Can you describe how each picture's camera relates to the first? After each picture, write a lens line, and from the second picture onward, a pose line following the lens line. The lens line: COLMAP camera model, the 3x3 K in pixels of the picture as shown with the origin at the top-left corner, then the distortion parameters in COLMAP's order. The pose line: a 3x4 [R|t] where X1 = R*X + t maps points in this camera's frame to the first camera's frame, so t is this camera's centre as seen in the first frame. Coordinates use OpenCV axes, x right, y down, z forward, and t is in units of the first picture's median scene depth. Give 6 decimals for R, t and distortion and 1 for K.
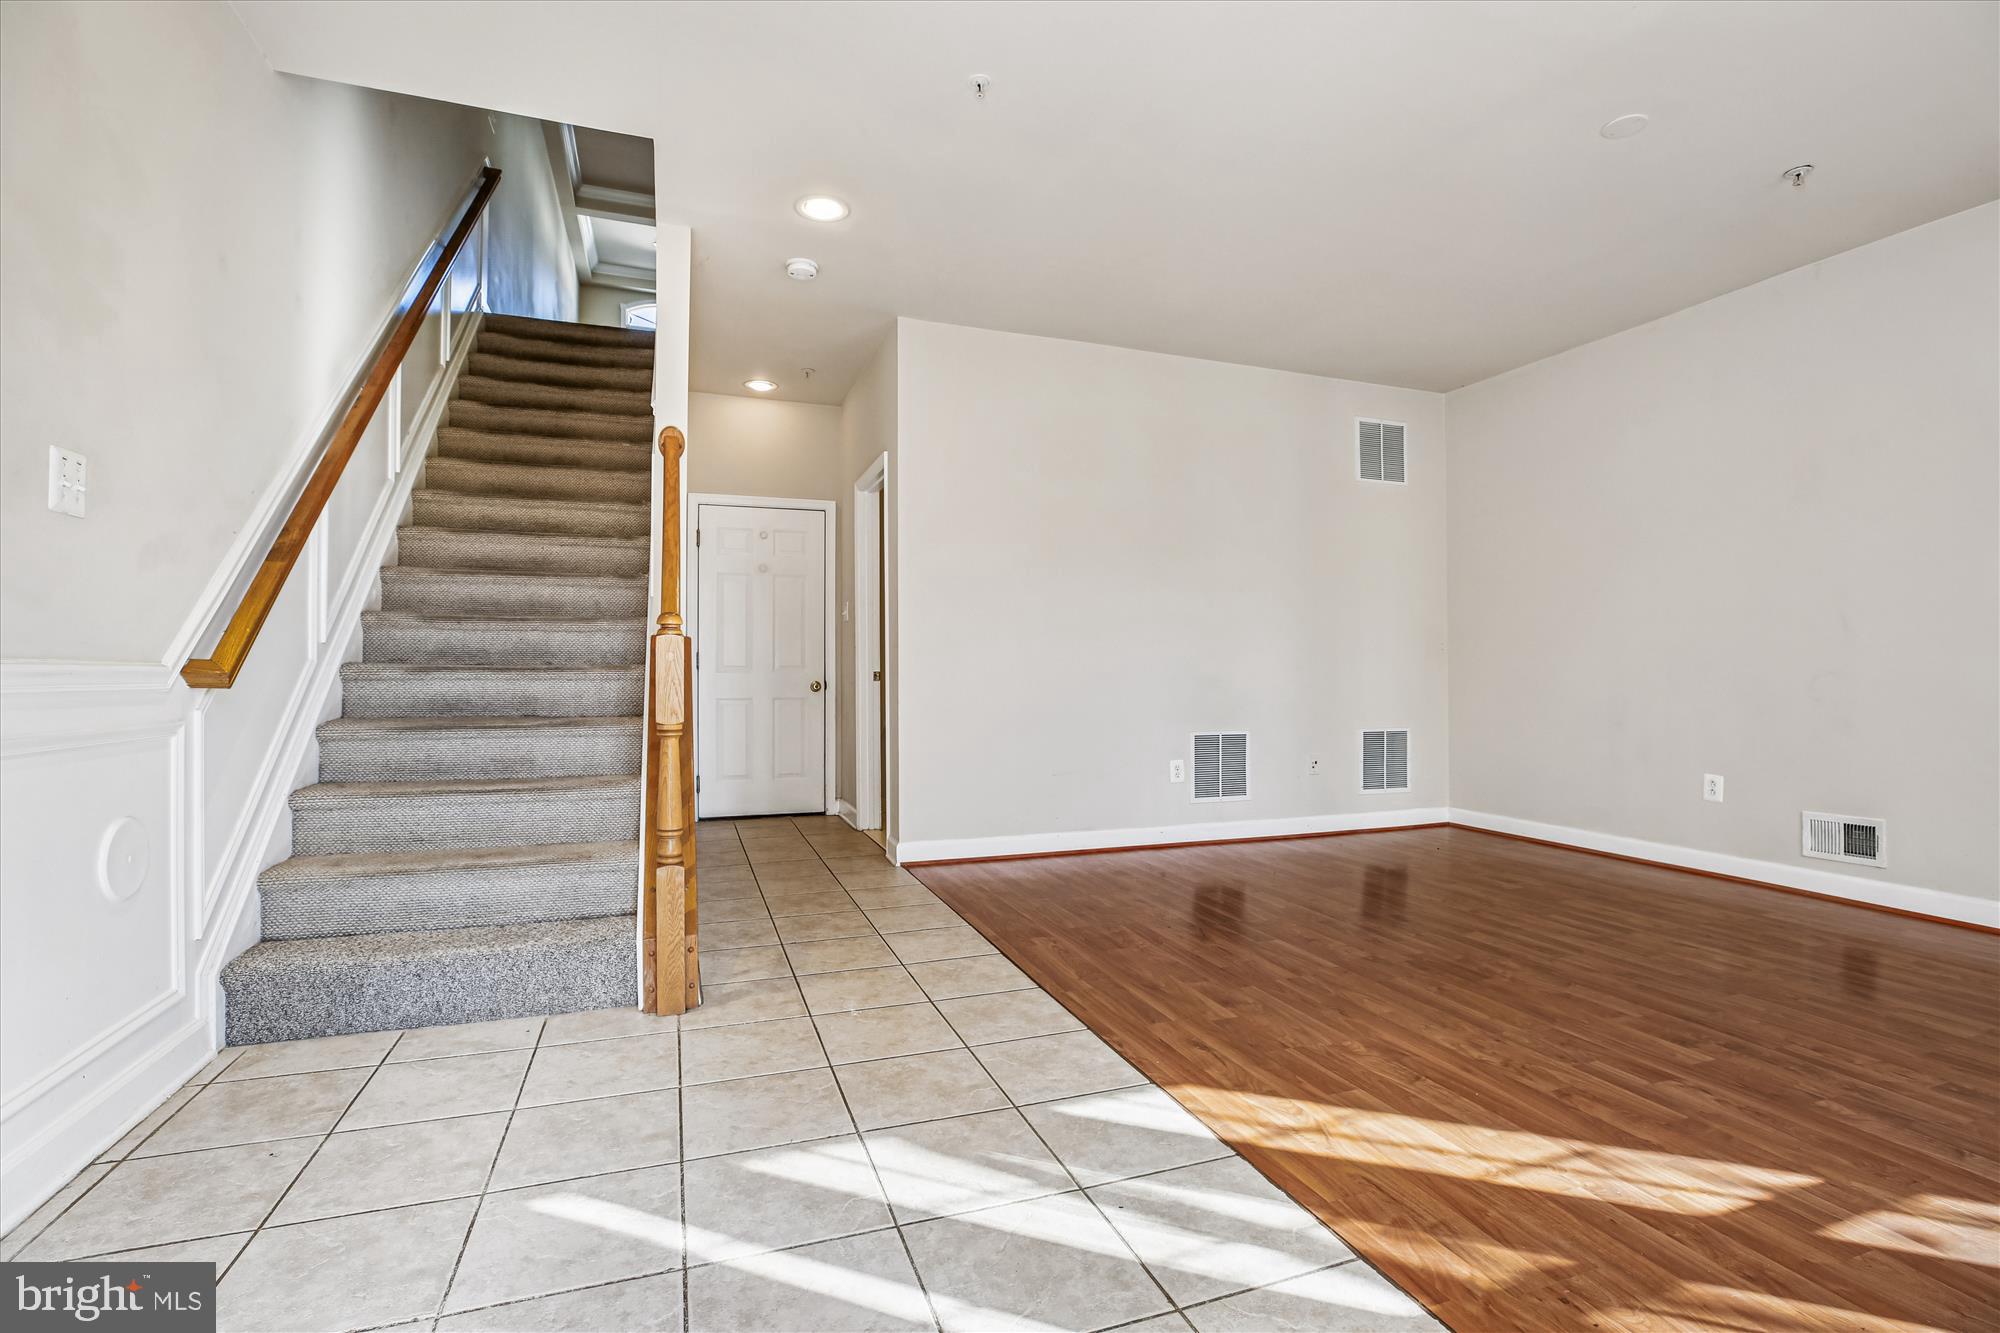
lens RADIAL K [[903.5, 0, 1005.5], [0, 903.5, 672.6], [0, 0, 1]] dist [-0.020011, 0.002944]
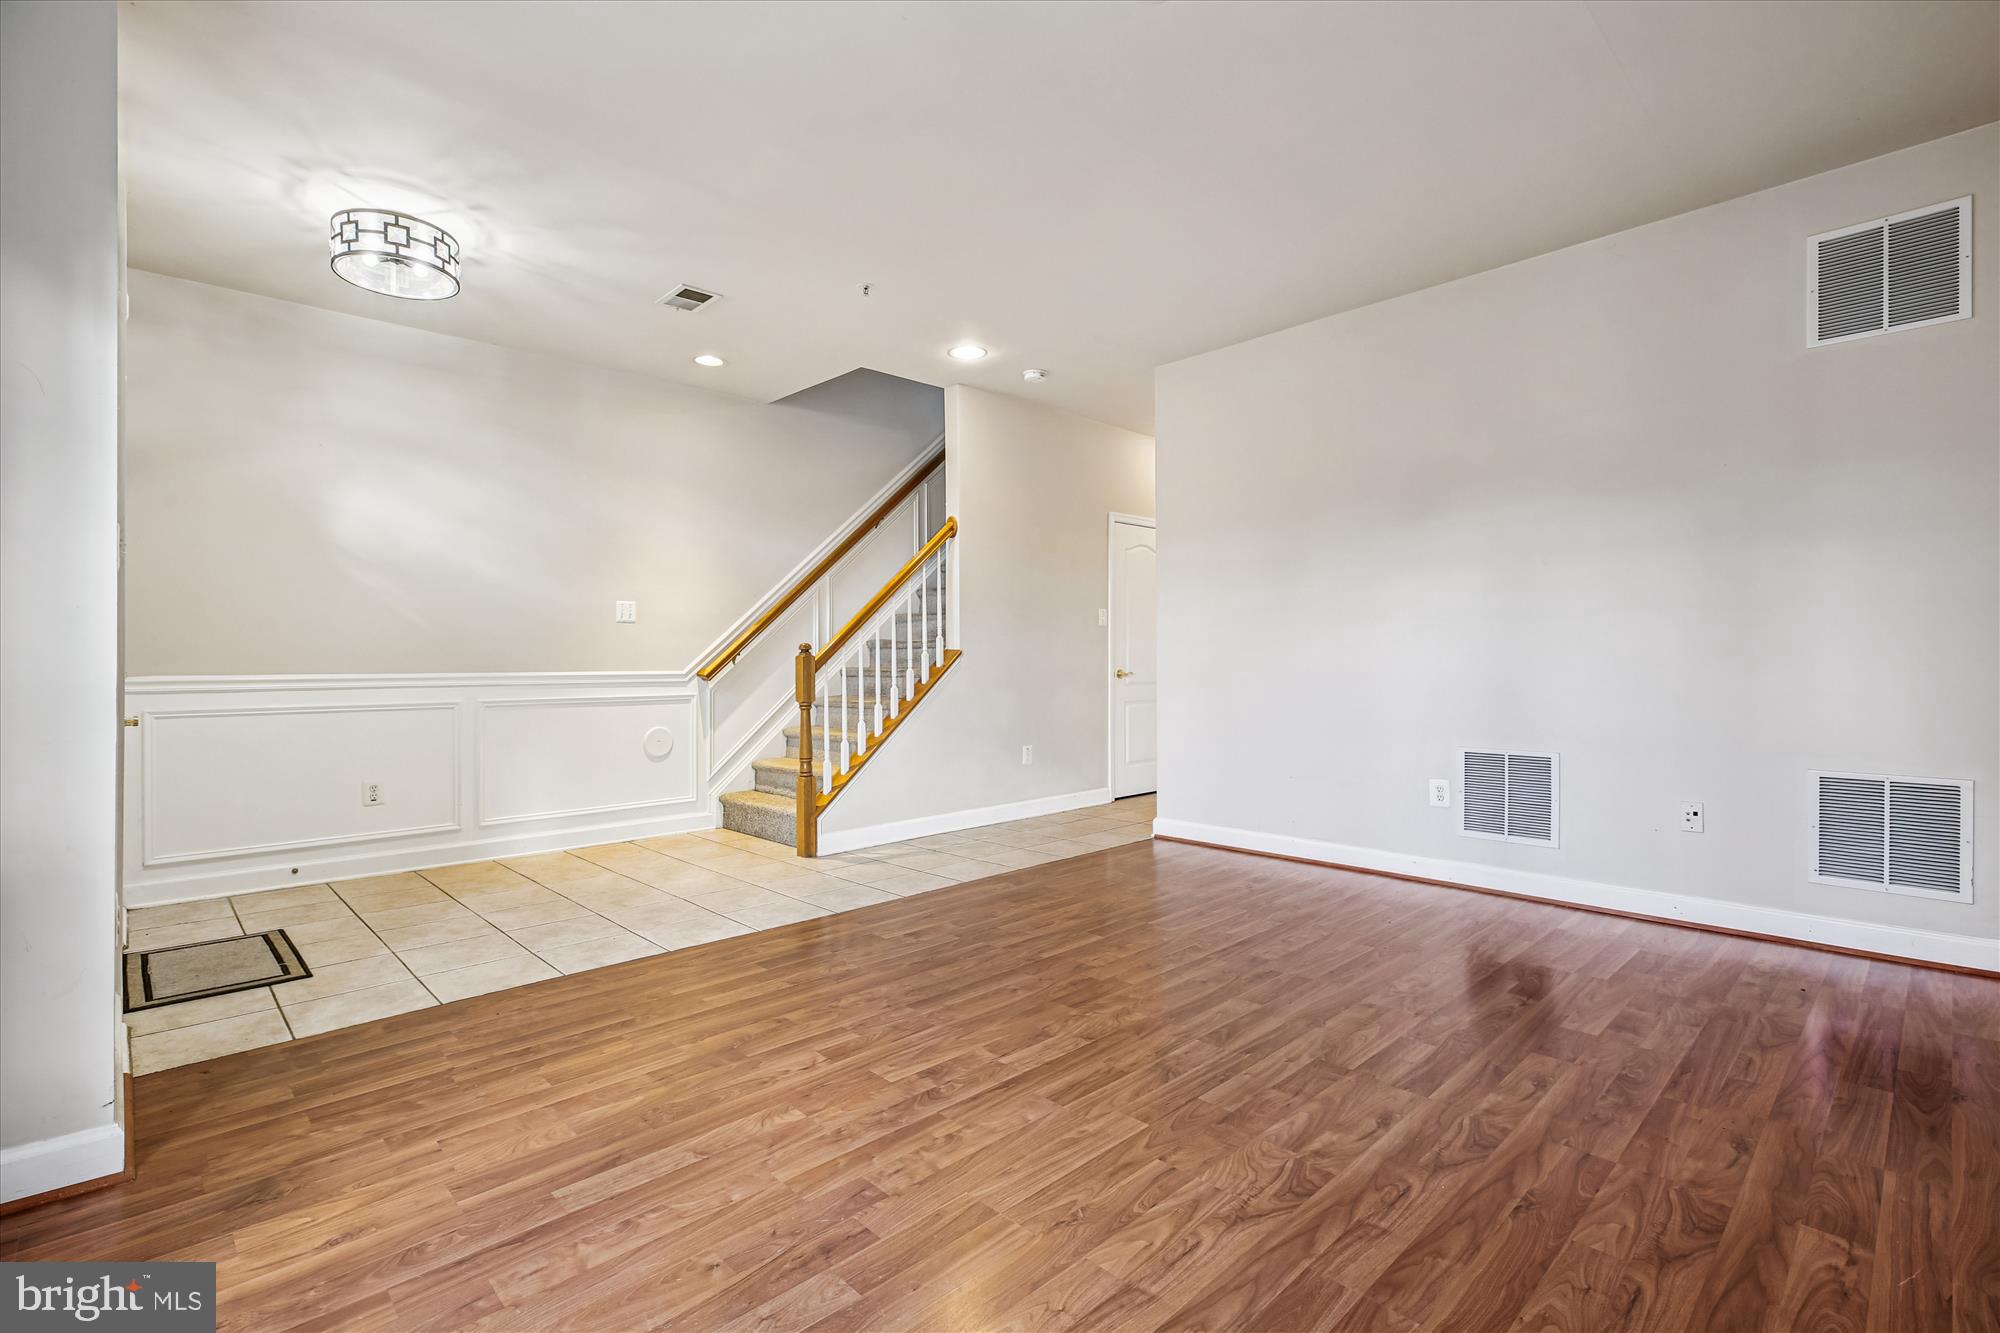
lens RADIAL K [[903.5, 0, 1011.6], [0, 903.5, 661.7], [0, 0, 1]] dist [-0.020011, 0.002944]
pose [[0.421438, -0.000701, -0.906857, 1.343946], [-0.002802, 0.999994, -0.002075, -0.010046], [0.906853, 0.003416, 0.421433, 0.554215]]
